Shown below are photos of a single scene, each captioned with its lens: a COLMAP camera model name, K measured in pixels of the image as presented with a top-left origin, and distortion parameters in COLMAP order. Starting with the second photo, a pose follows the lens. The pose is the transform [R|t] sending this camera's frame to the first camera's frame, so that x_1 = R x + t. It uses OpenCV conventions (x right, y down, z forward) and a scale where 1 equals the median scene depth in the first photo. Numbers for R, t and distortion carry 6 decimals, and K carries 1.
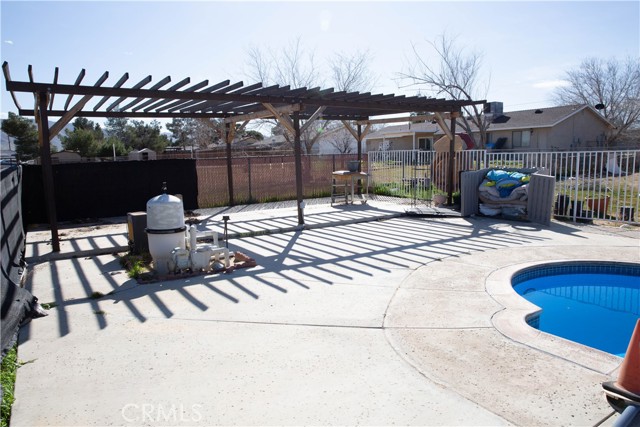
lens RADIAL K [[443.4, 0, 317.8], [0, 443.4, 212.0], [0, 0, 1]] dist [-0.107928, 0.094224]
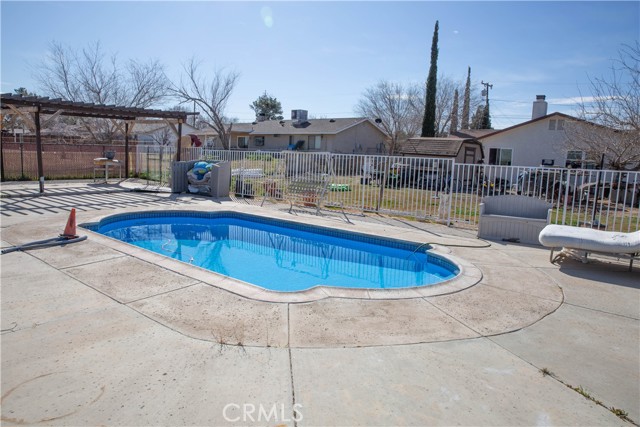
lens RADIAL K [[437.2, 0, 317.0], [0, 437.2, 212.2], [0, 0, 1]] dist [-0.108231, 0.085760]
pose [[0.951078, 0.020579, 0.308266, 0.167553], [-0.023827, 0.999693, 0.006775, 0.026202], [-0.308032, -0.013789, 0.951276, -0.241901]]
